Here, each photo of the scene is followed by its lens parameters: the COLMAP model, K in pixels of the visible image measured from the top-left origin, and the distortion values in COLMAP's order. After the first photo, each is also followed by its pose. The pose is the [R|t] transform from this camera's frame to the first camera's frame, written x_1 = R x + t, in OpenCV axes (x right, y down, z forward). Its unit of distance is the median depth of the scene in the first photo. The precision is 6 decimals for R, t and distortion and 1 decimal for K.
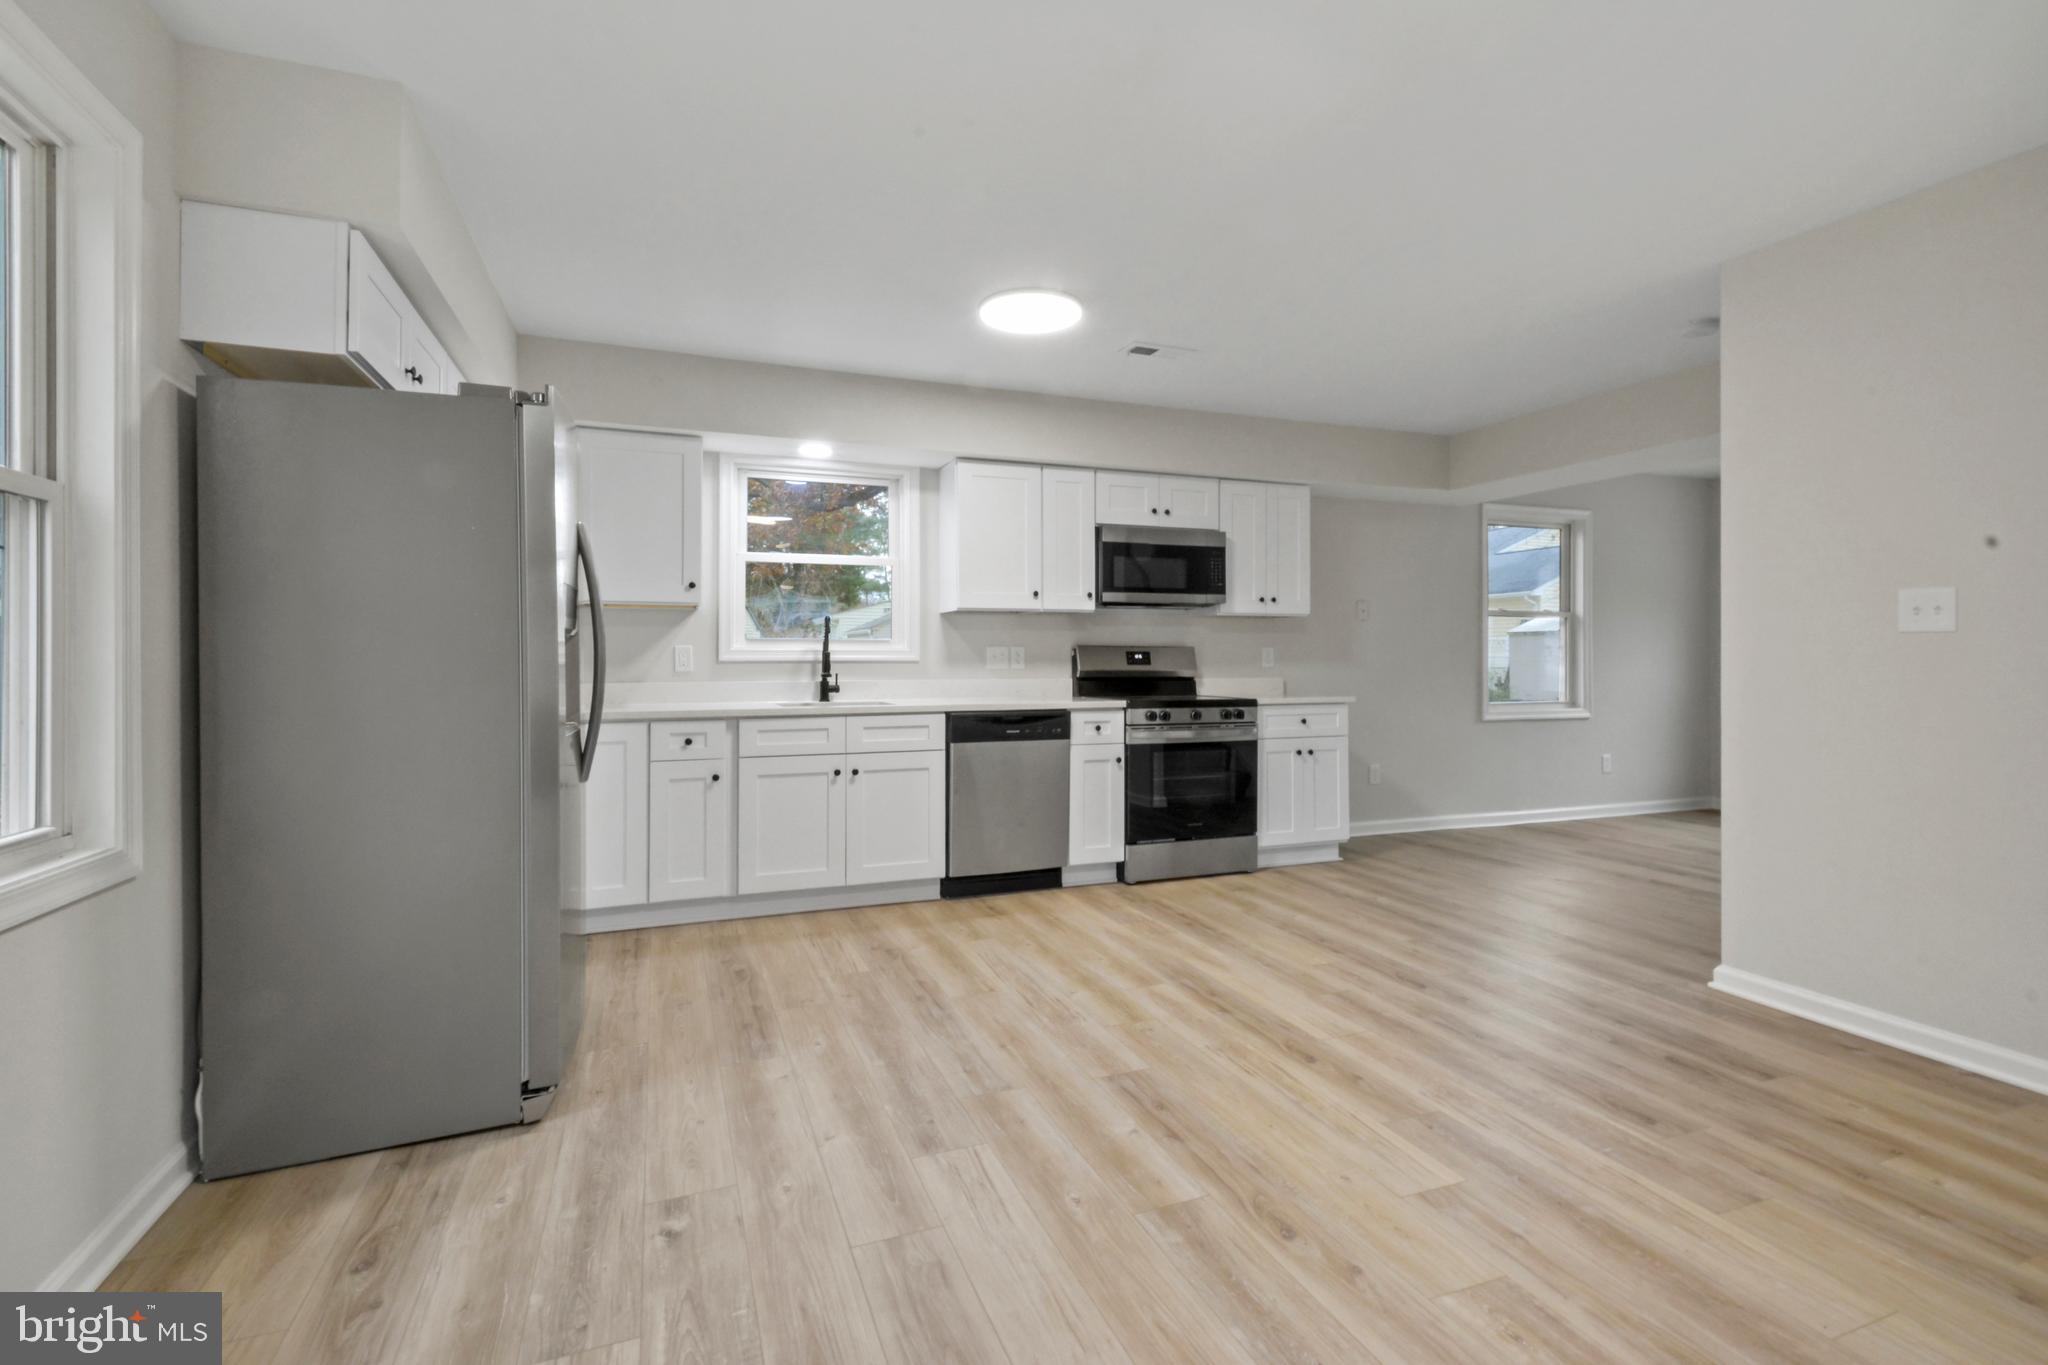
lens RADIAL K [[905.4, 0, 1013.6], [0, 905.4, 650.0], [0, 0, 1]] dist [0.026478, -0.006546]
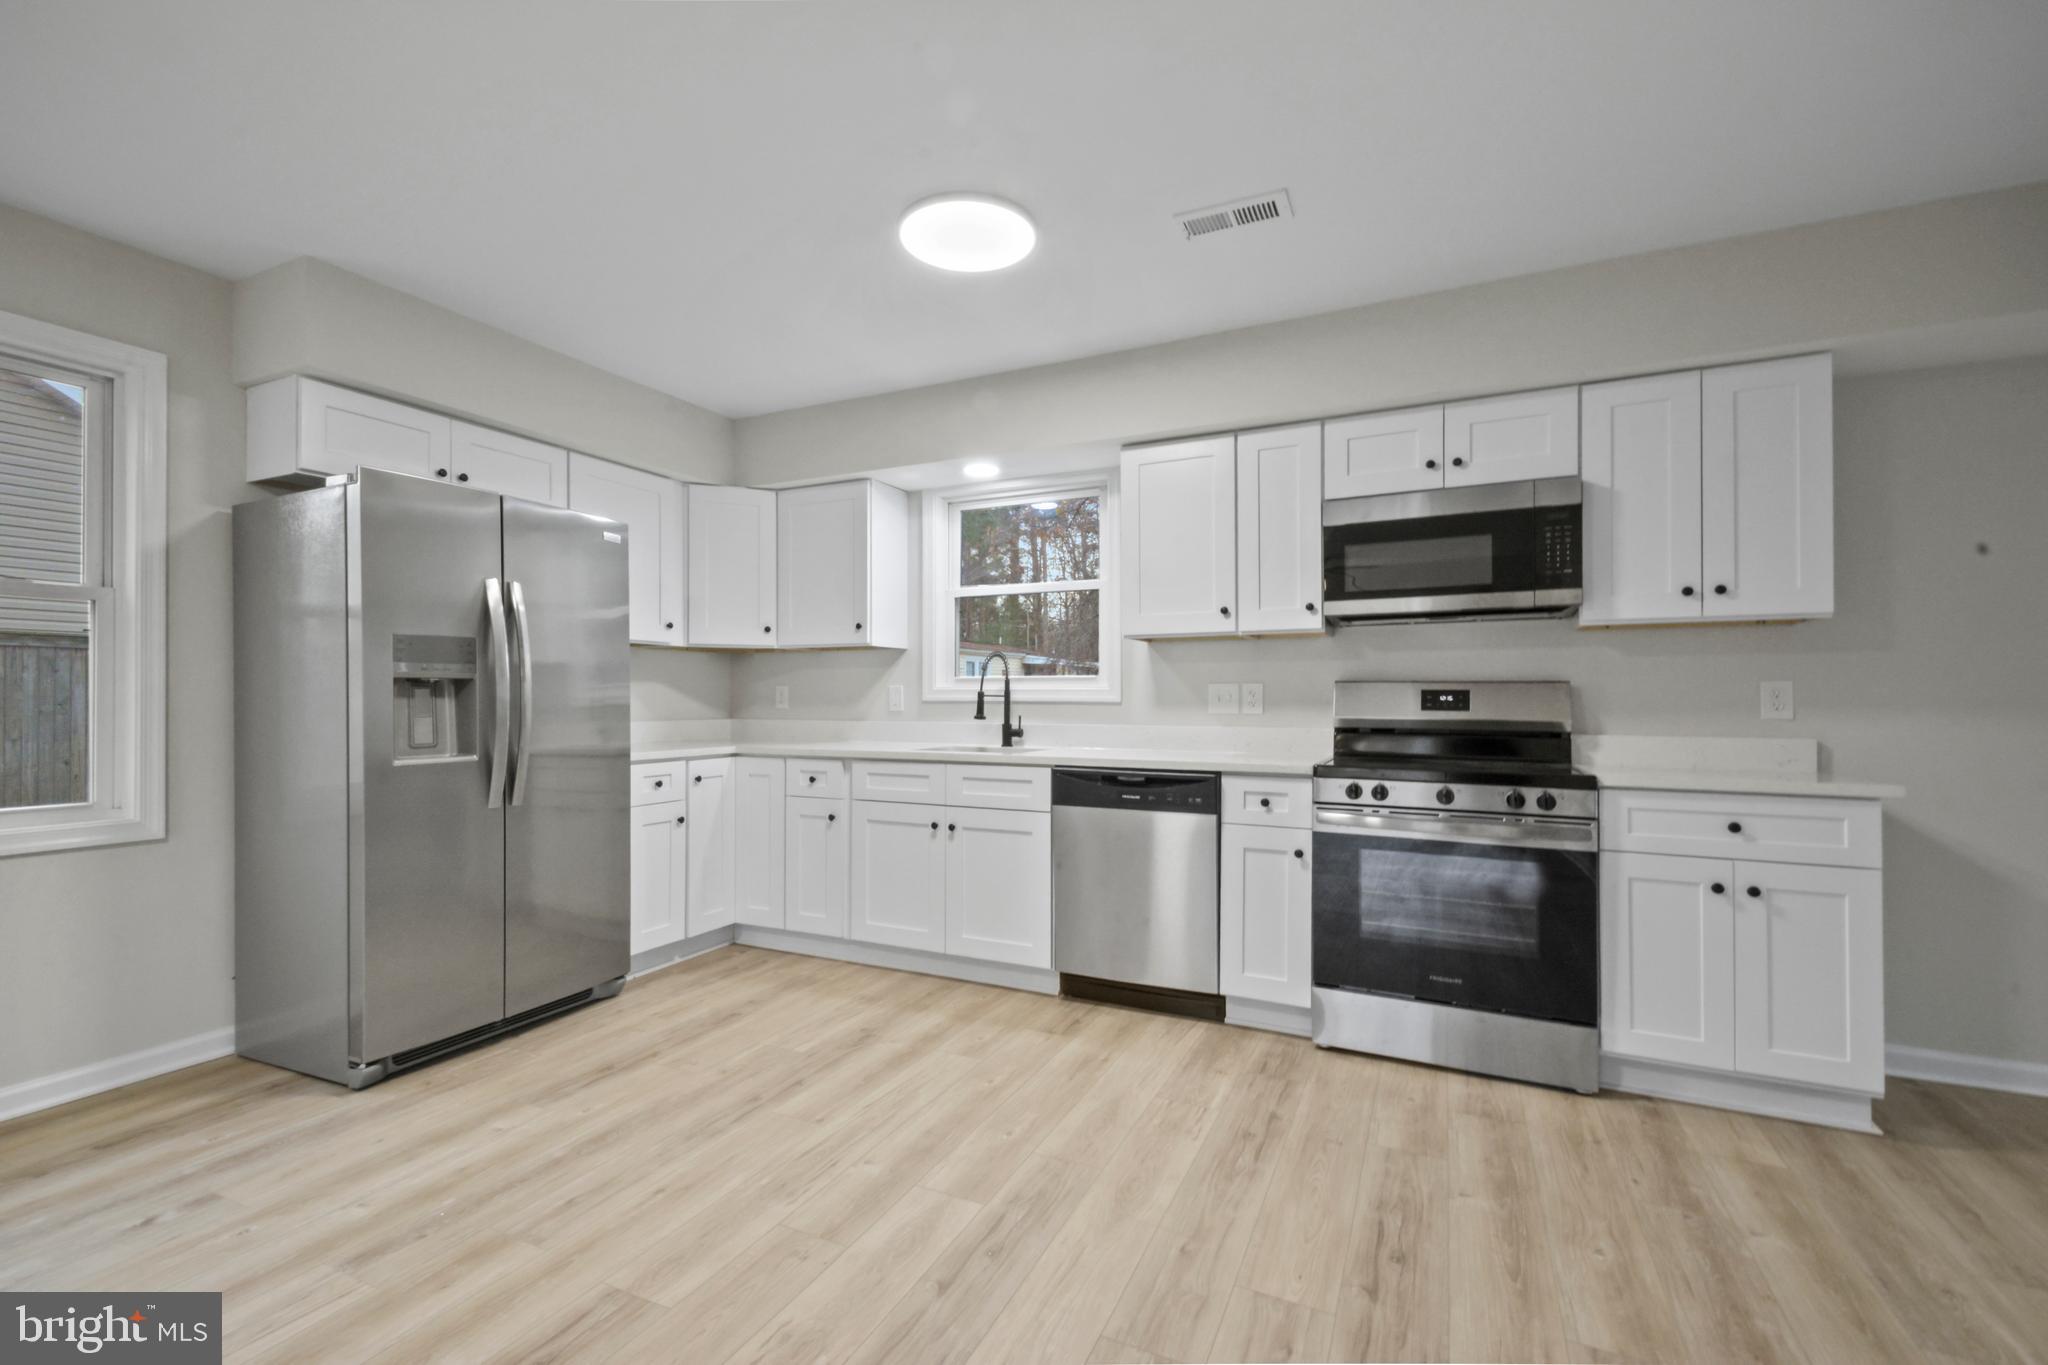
lens RADIAL K [[905.4, 0, 1014.8], [0, 905.4, 684.0], [0, 0, 1]] dist [0.026478, -0.006546]
pose [[0.684015, -0.006407, -0.729440, 0.483479], [0.003570, 0.999979, -0.005436, 0.000368], [0.729459, 0.001114, 0.684023, 0.419316]]
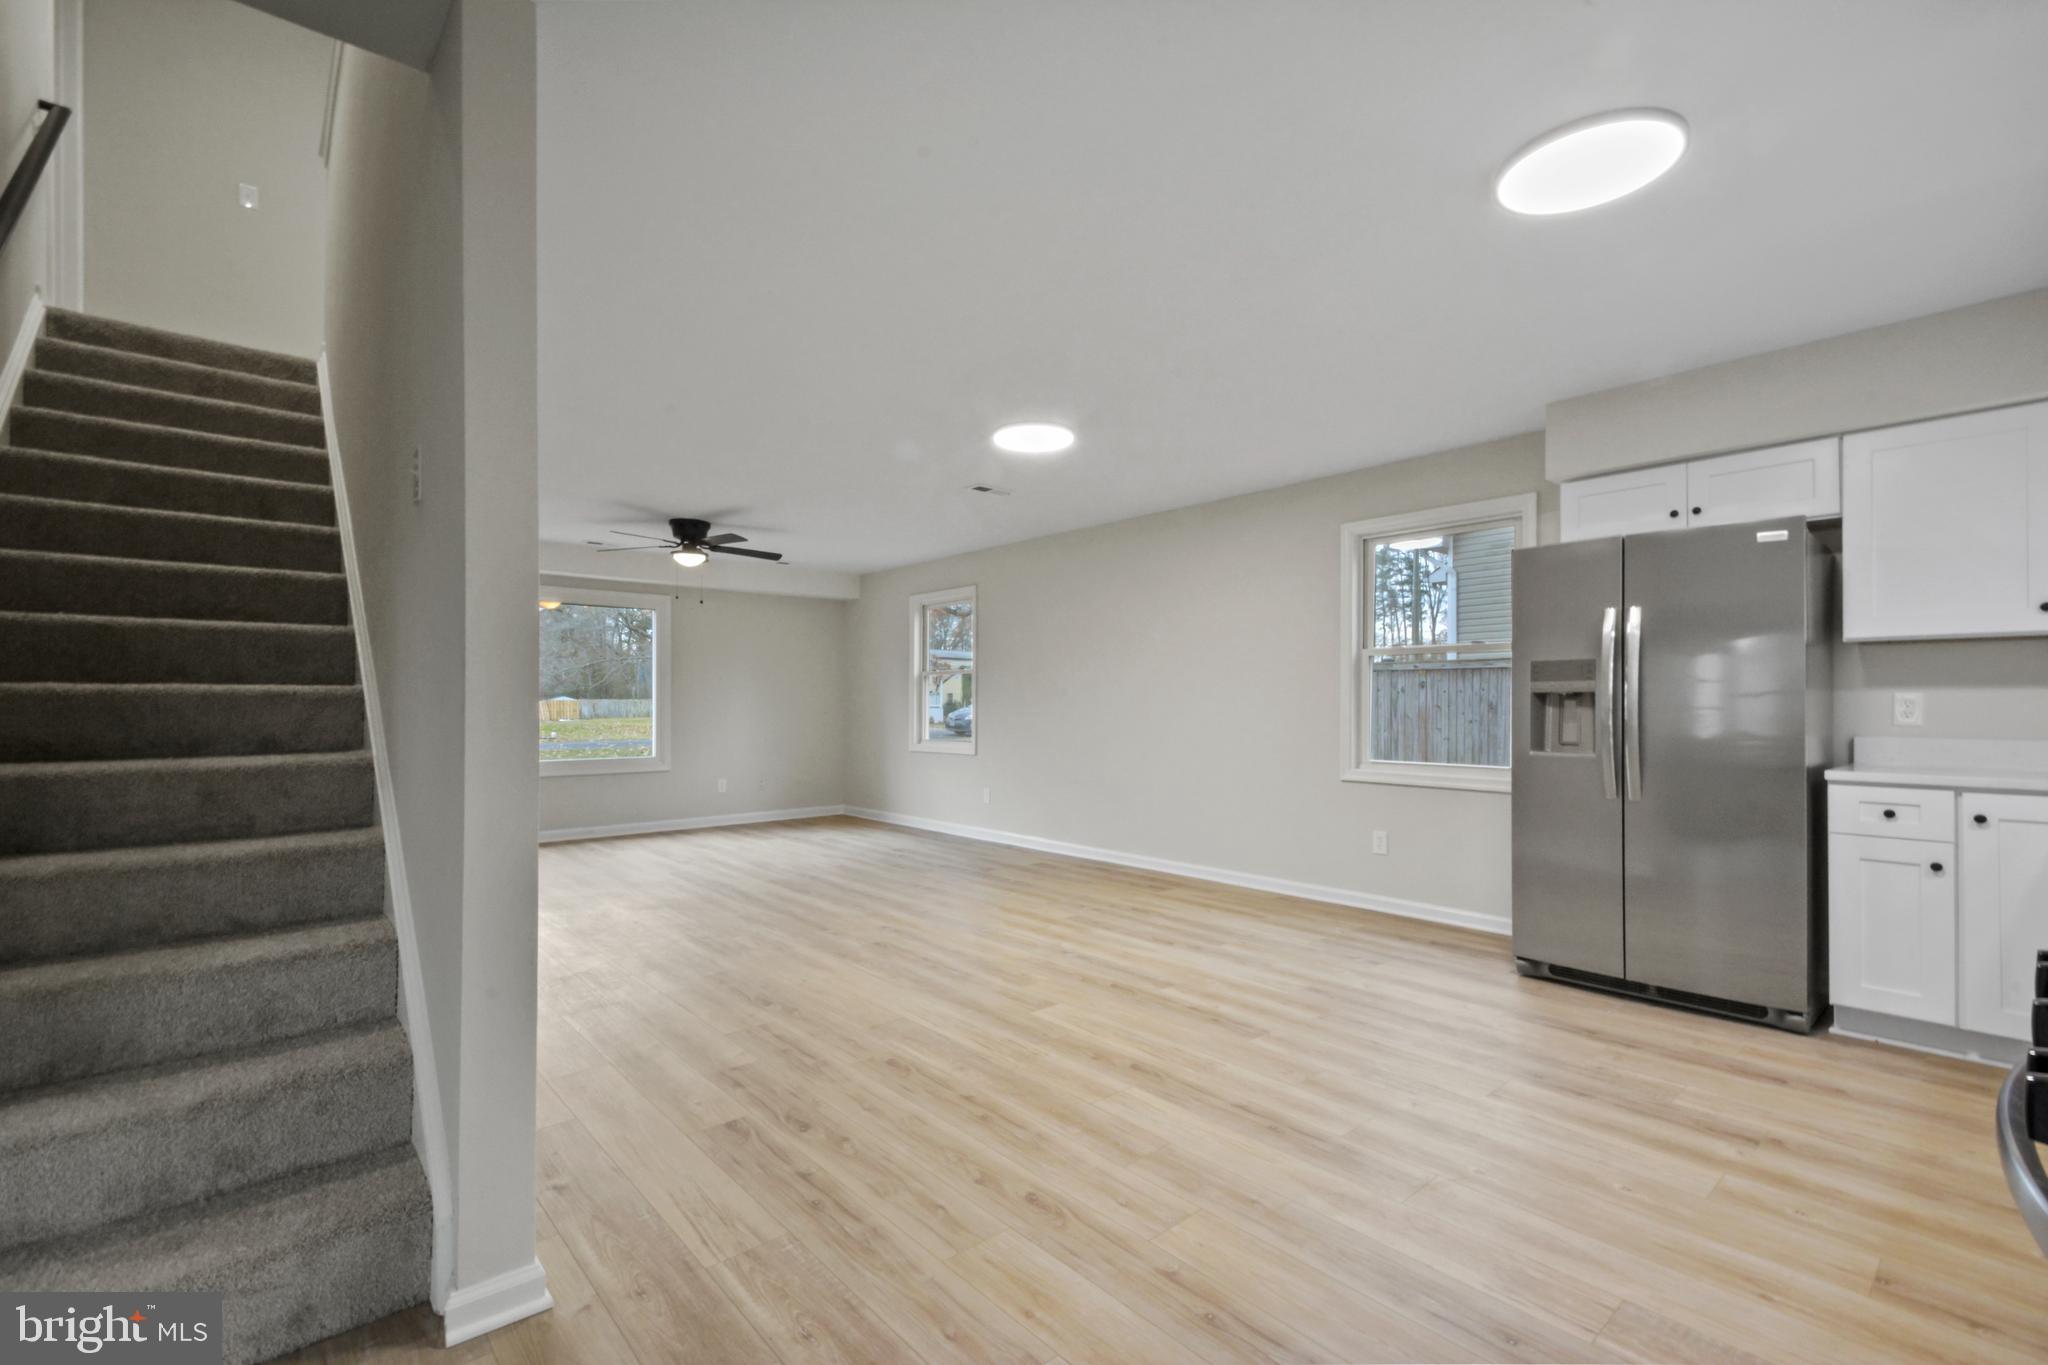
lens RADIAL K [[905.4, 0, 1009.0], [0, 905.4, 693.4], [0, 0, 1]] dist [0.026478, -0.006546]
pose [[-0.944986, 0.000146, -0.327110, 0.501946], [0.007018, 0.999779, -0.019829, 0.005253], [0.327035, -0.021034, -0.944778, 1.207403]]
